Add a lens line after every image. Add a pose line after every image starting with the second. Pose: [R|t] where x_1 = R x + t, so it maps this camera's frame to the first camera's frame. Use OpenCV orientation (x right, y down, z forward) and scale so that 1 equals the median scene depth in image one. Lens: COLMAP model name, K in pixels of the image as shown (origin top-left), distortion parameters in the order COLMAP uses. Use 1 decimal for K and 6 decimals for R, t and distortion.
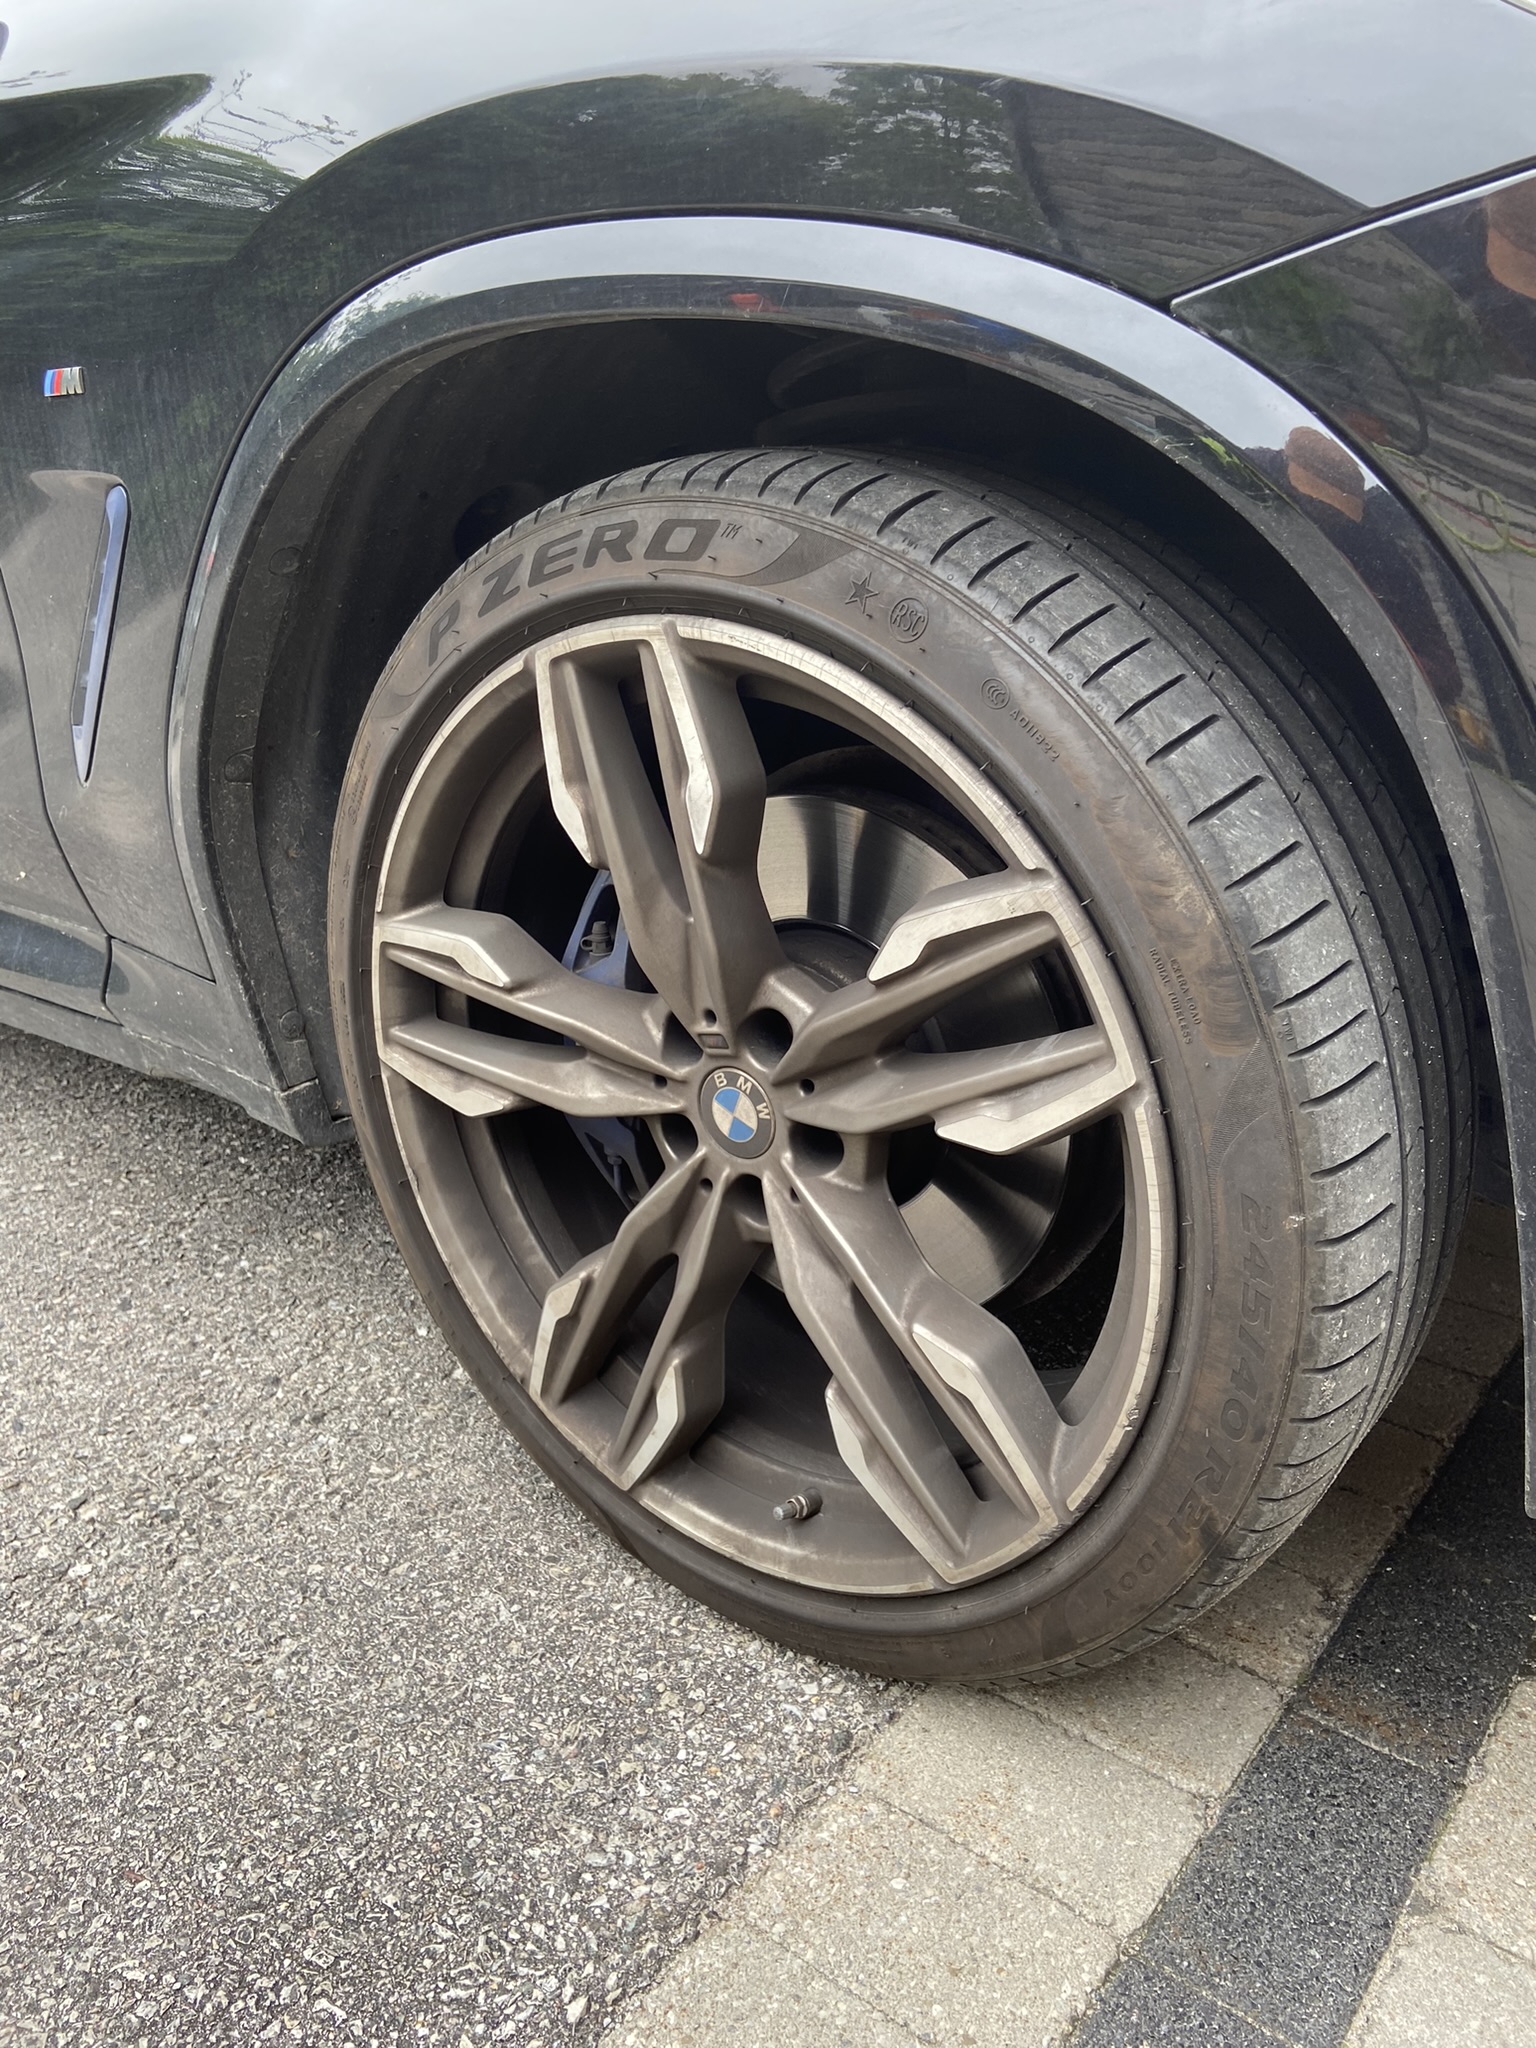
lens RADIAL K [[1548.1, 0, 774.2], [0, 1548.1, 1012.5], [0, 0, 1]] dist [0.121658, -0.150471]
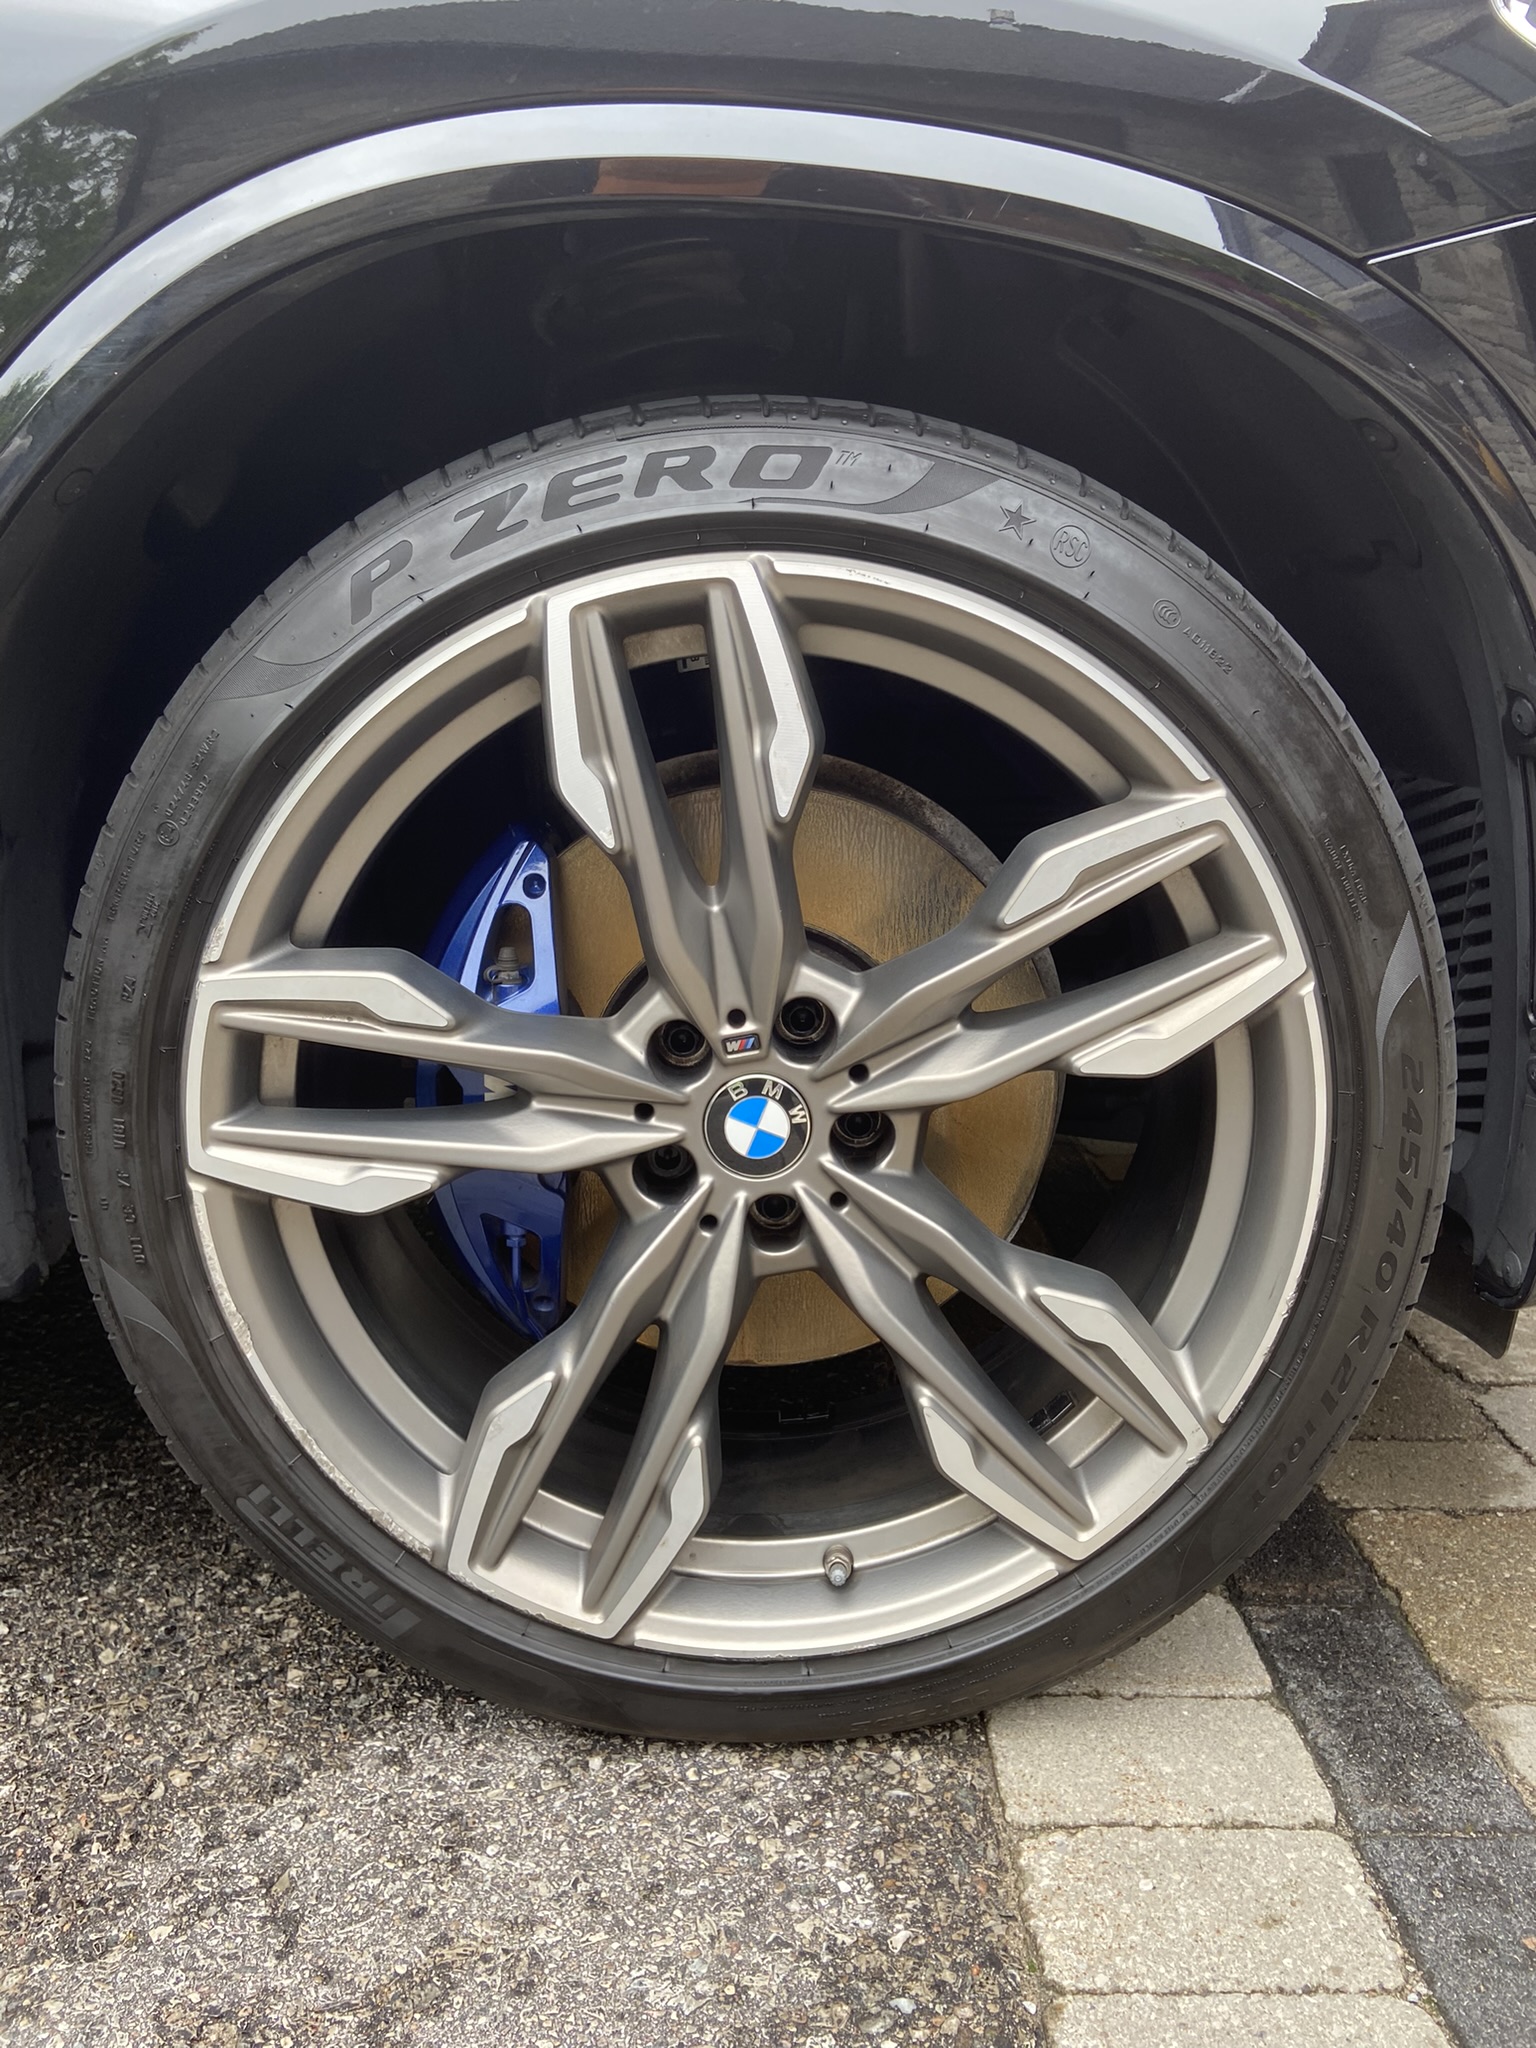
lens RADIAL K [[1548.1, 0, 760.3], [0, 1548.1, 1016.5], [0, 0, 1]] dist [0.121658, -0.150471]
pose [[0.784587, -0.091501, 0.613230, -0.572900], [0.174589, 0.981634, -0.076904, 0.072958], [-0.594930, 0.167401, 0.786152, 0.288194]]
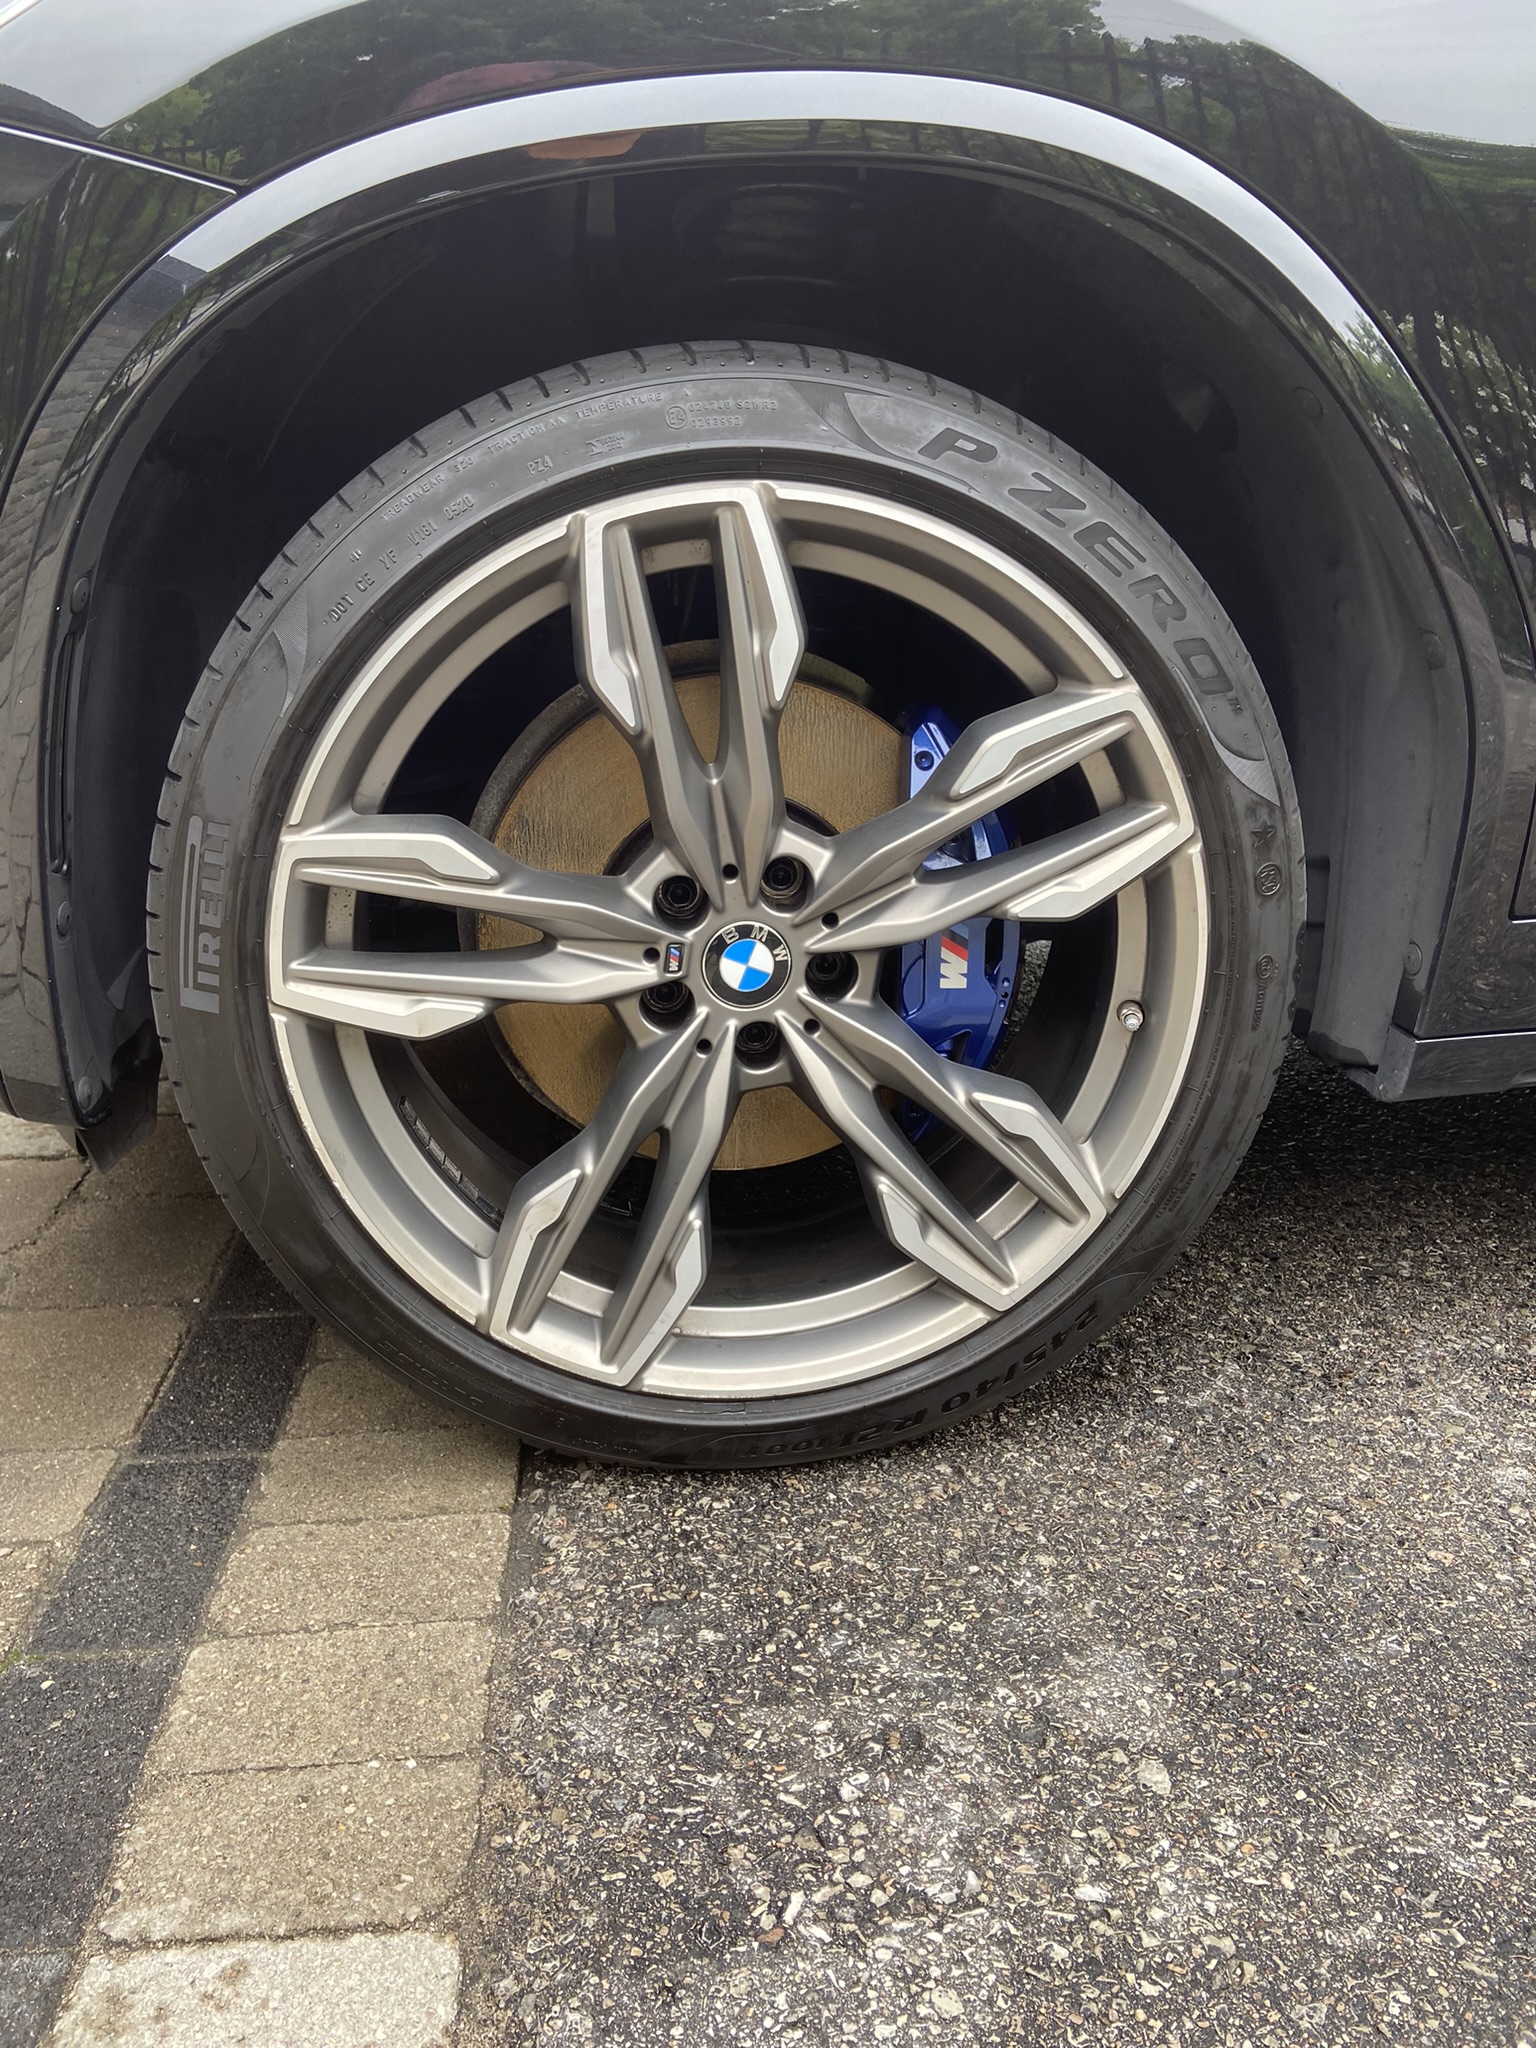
lens RADIAL K [[1548.1, 0, 753.0], [0, 1548.1, 992.3], [0, 0, 1]] dist [0.121658, -0.150471]
pose [[0.718982, -0.139986, 0.680786, -0.761827], [0.184117, 0.982875, 0.007657, 0.077575], [-0.670199, 0.119839, 0.732443, 0.217264]]
